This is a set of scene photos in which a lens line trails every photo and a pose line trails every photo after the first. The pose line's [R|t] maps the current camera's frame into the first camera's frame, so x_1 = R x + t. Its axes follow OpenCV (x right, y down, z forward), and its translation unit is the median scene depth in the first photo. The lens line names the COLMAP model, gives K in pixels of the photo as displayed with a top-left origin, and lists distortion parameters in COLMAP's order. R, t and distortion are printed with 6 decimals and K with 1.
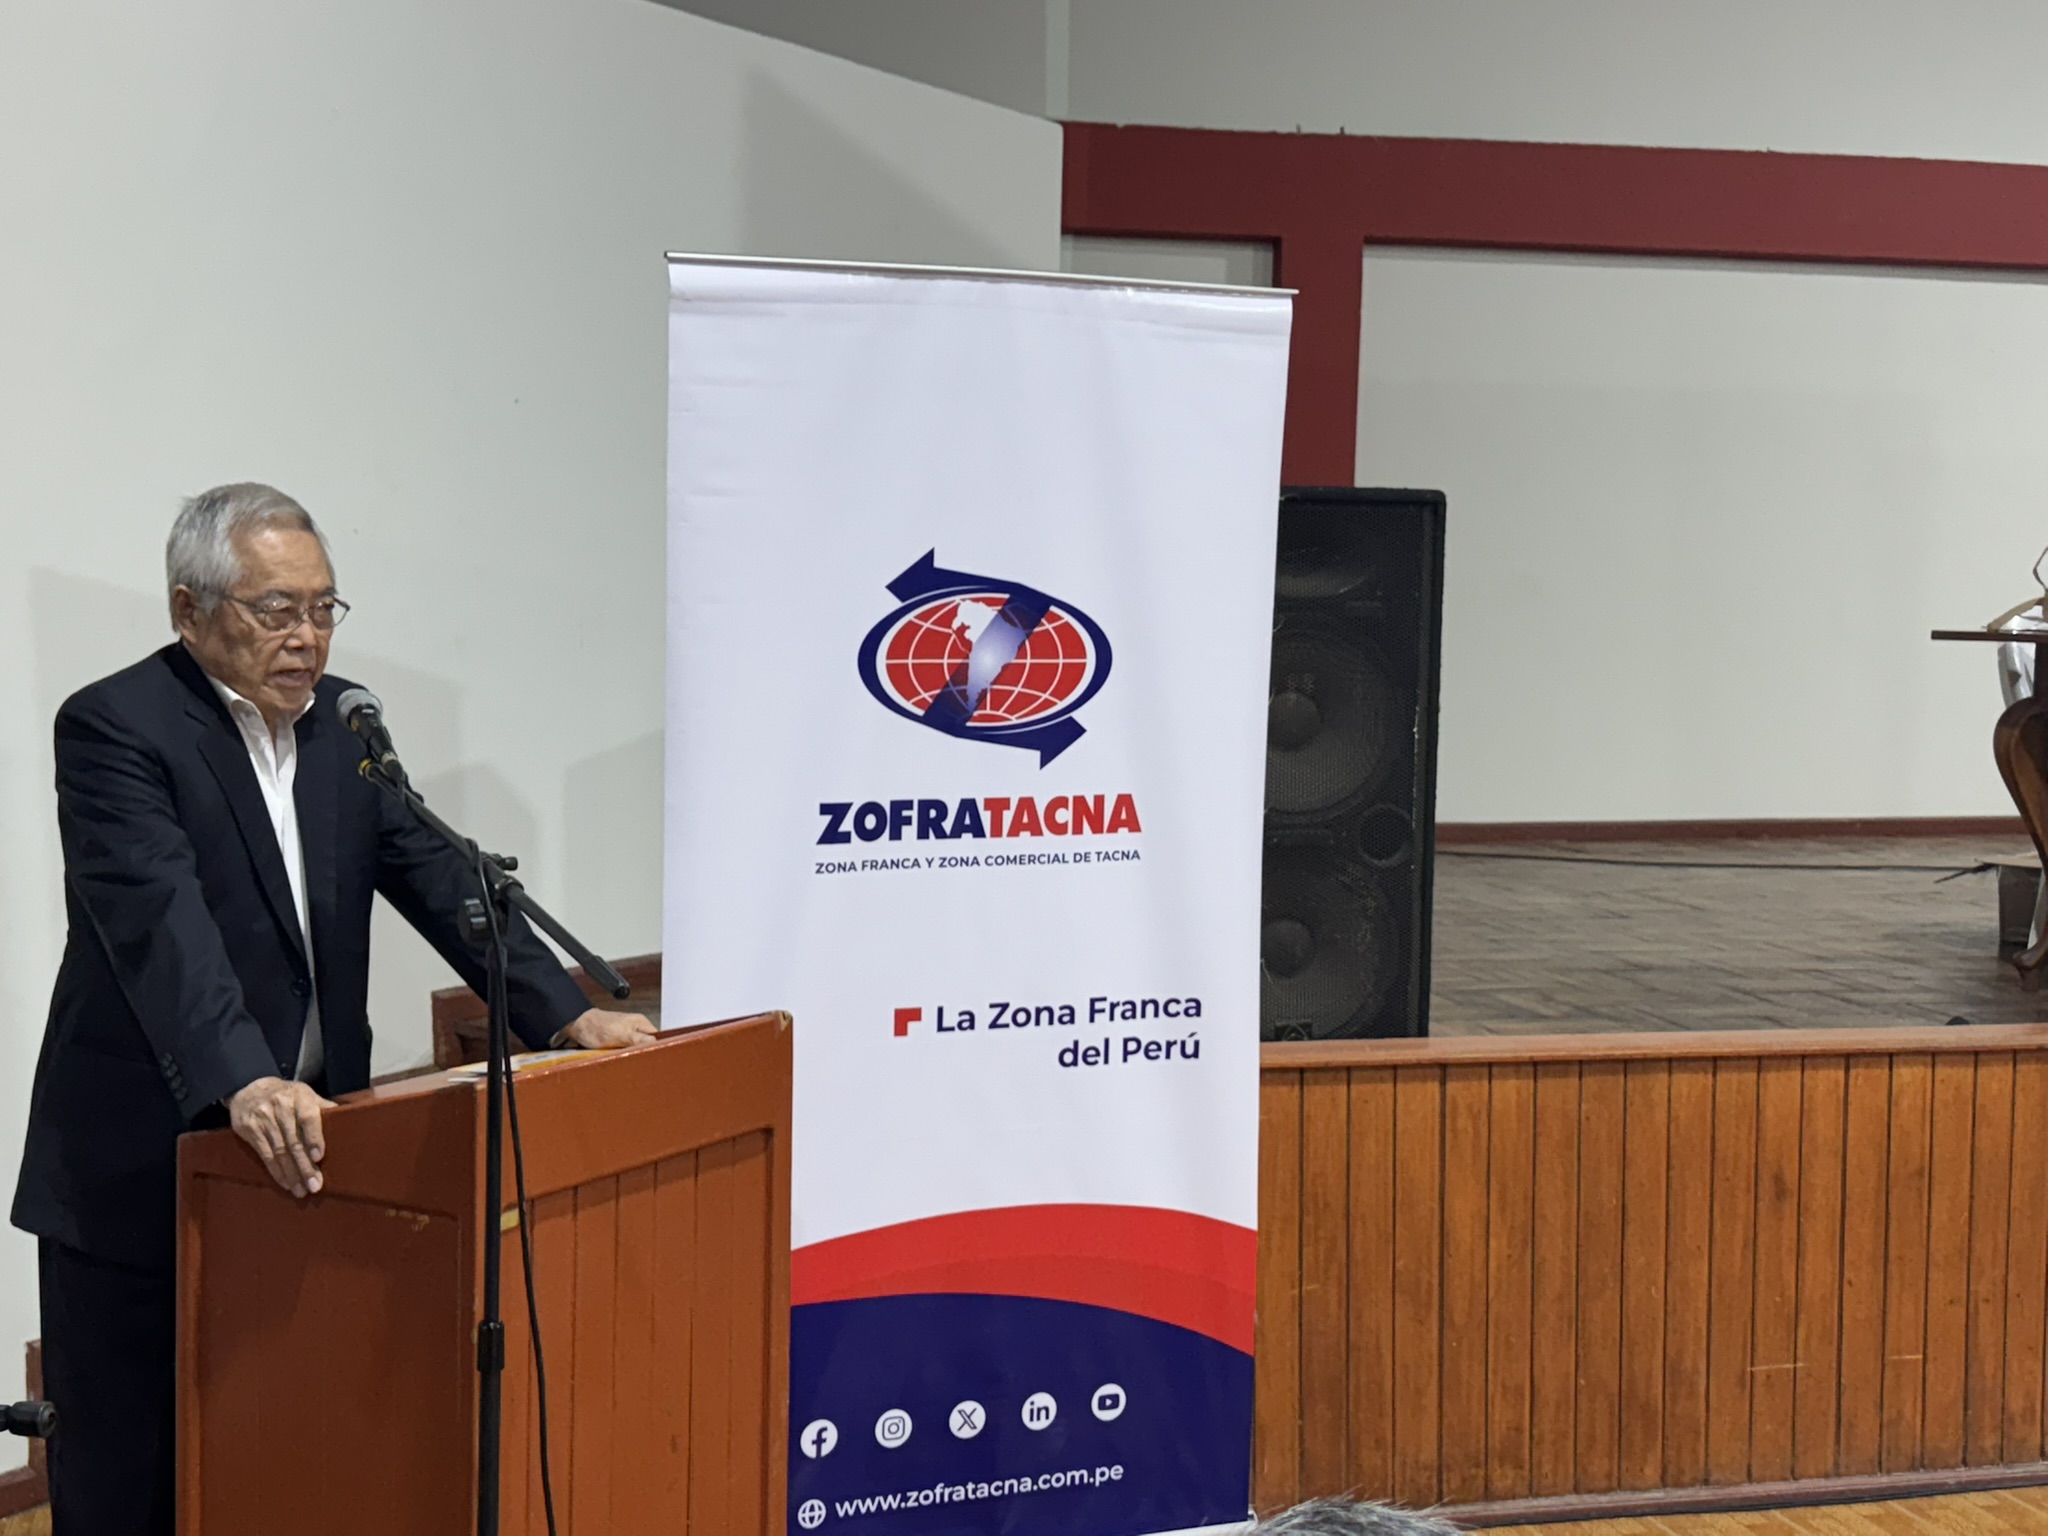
lens RADIAL K [[2612.7, 0, 1035.1], [0, 2612.7, 775.9], [0, 0, 1]] dist [0.158150, -0.279746]
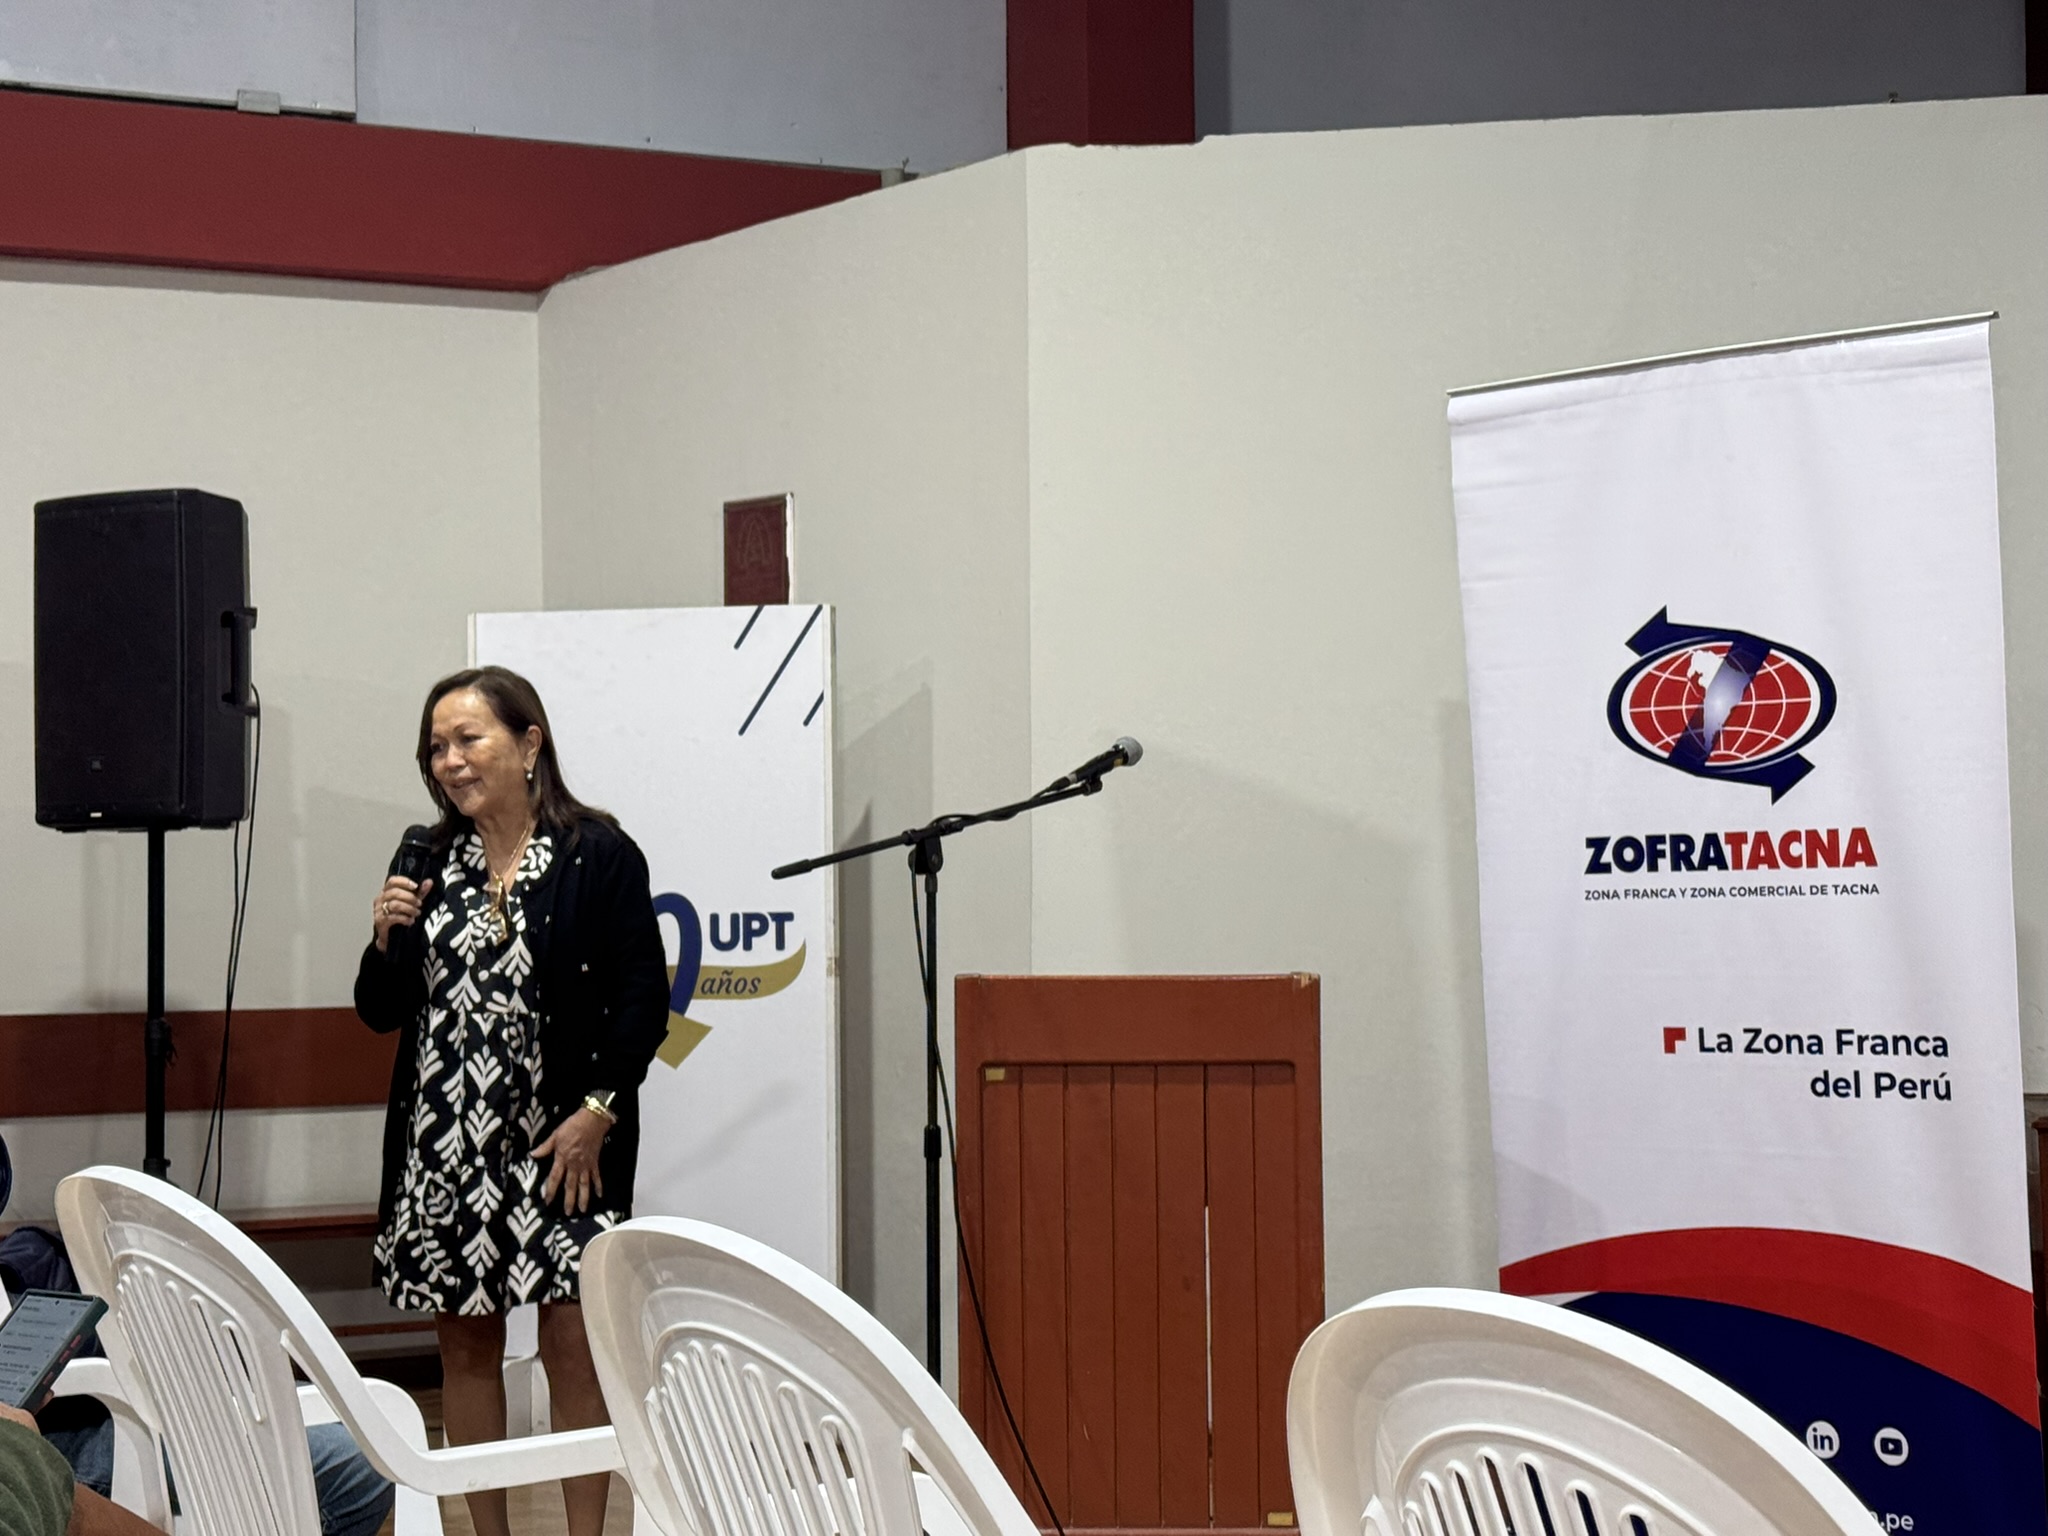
lens RADIAL K [[3599.7, 0, 1024.0], [0, 3599.7, 768.0], [0, 0, 1]] dist [0.122794, -0.004213]
pose [[0.421453, -0.058778, -0.904943, 1.186822], [-0.052022, 0.994687, -0.088835, 0.127106], [0.905357, 0.084517, 0.416156, 0.117573]]
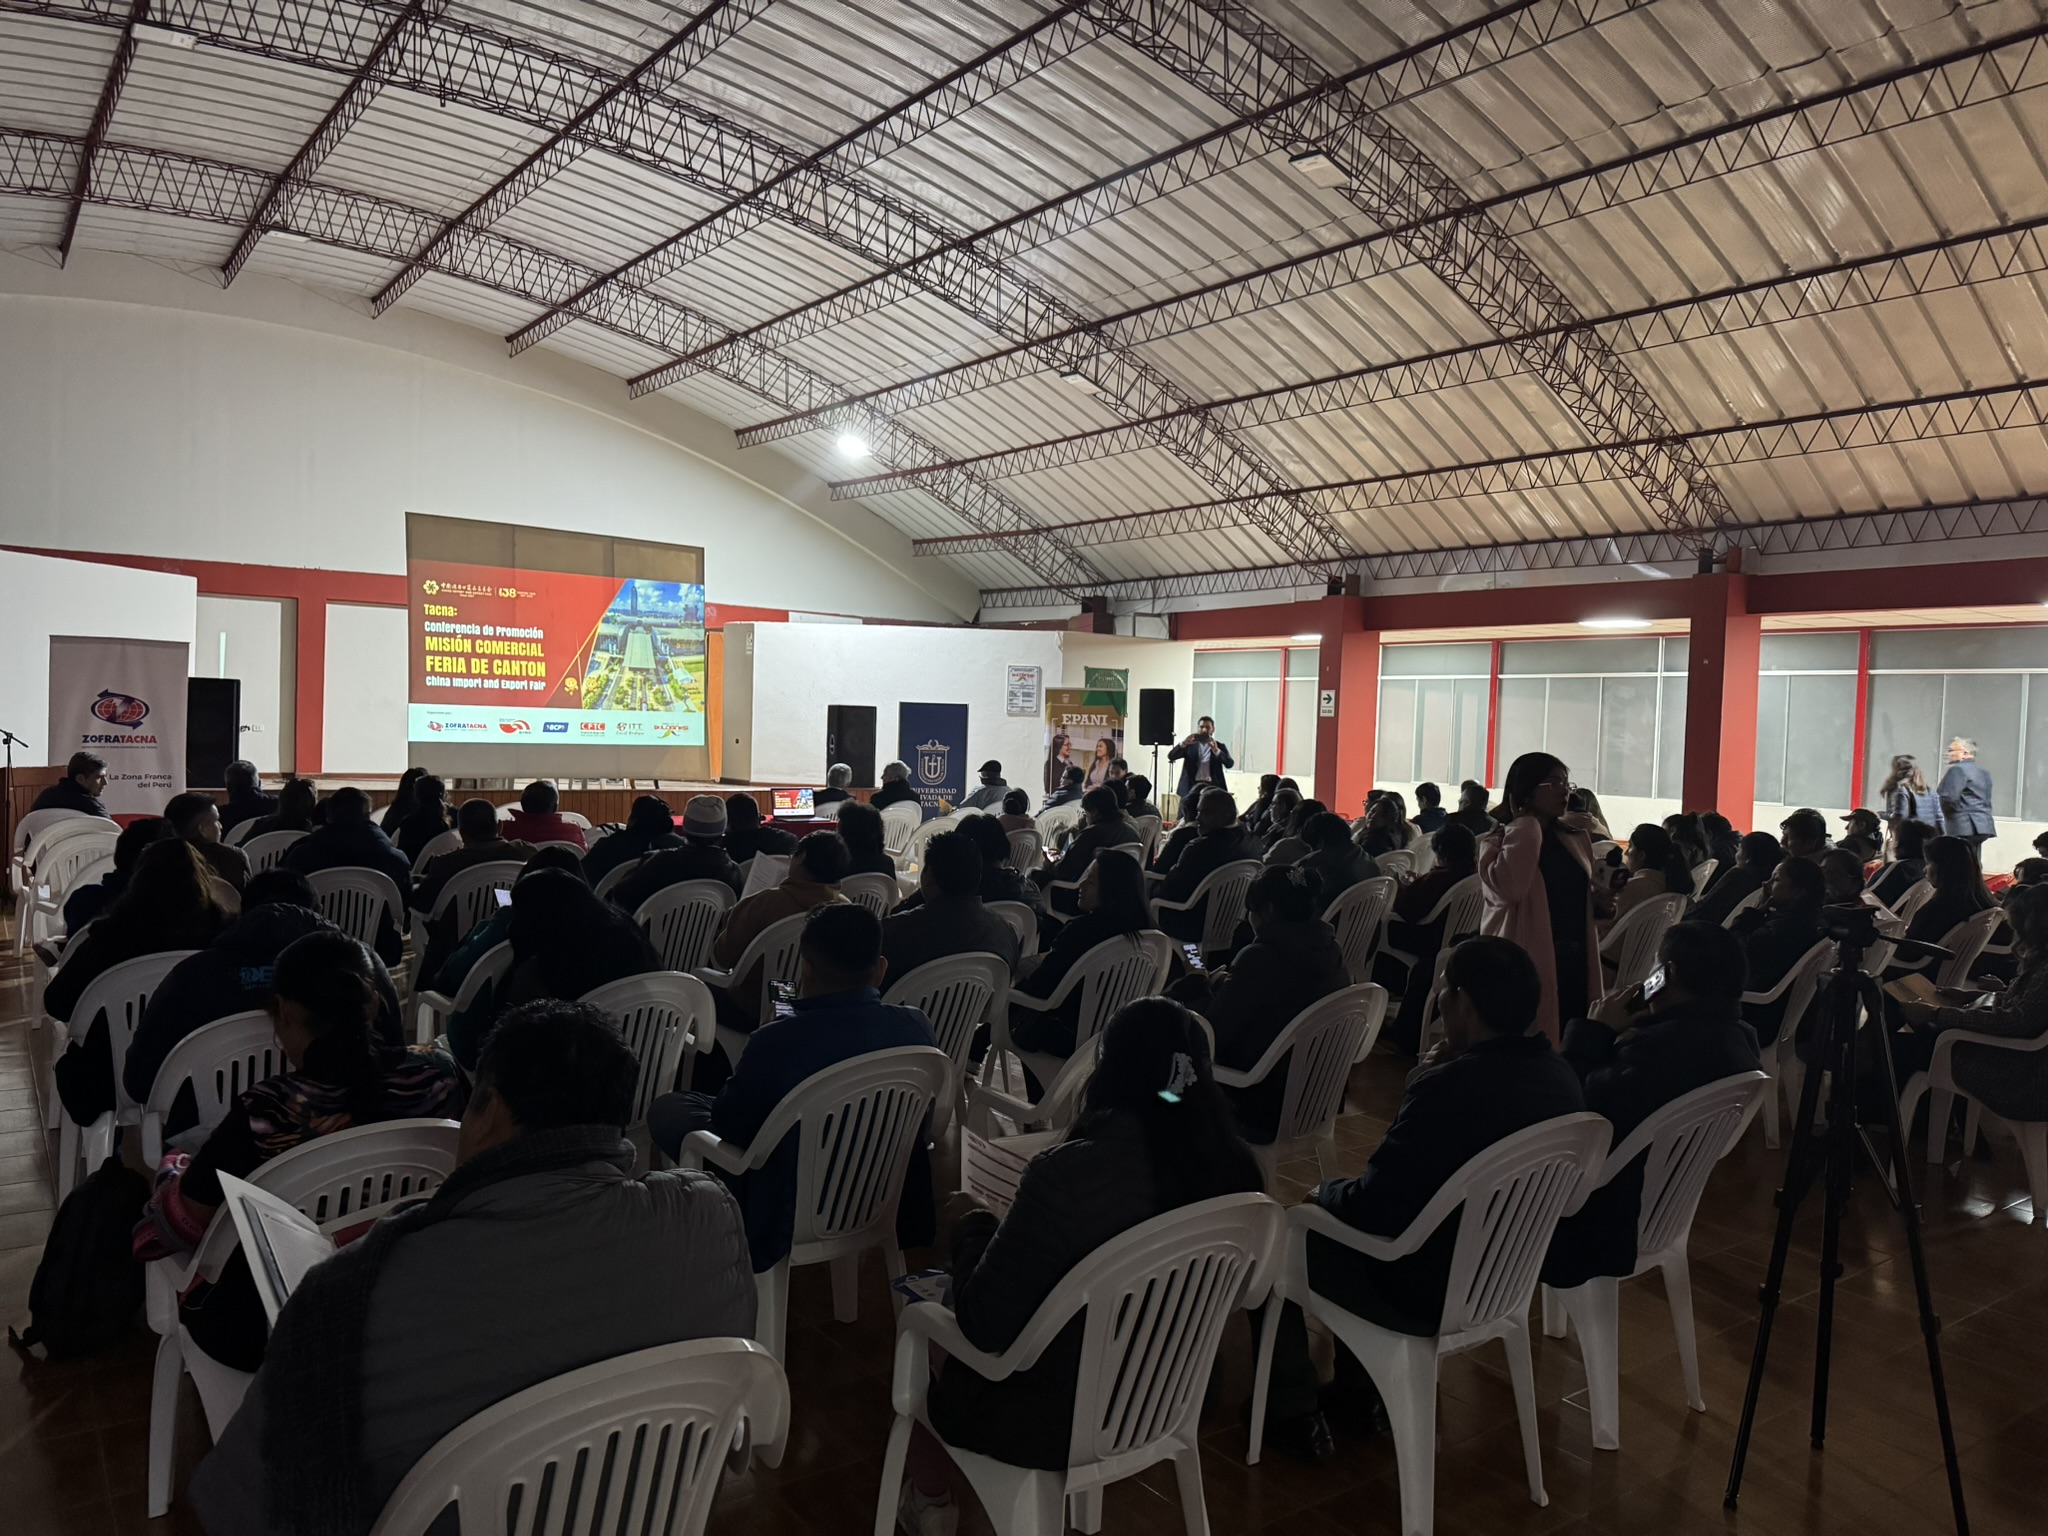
lens RADIAL K [[1439.0, 0, 1030.0], [0, 1439.0, 782.0], [0, 0, 1]] dist [0.165354, -0.289664]
pose [[0.925261, 0.001507, 0.379328, 0.554475], [0.007658, 0.999714, -0.022651, 0.183303], [-0.379254, 0.023863, 0.924985, -2.441973]]
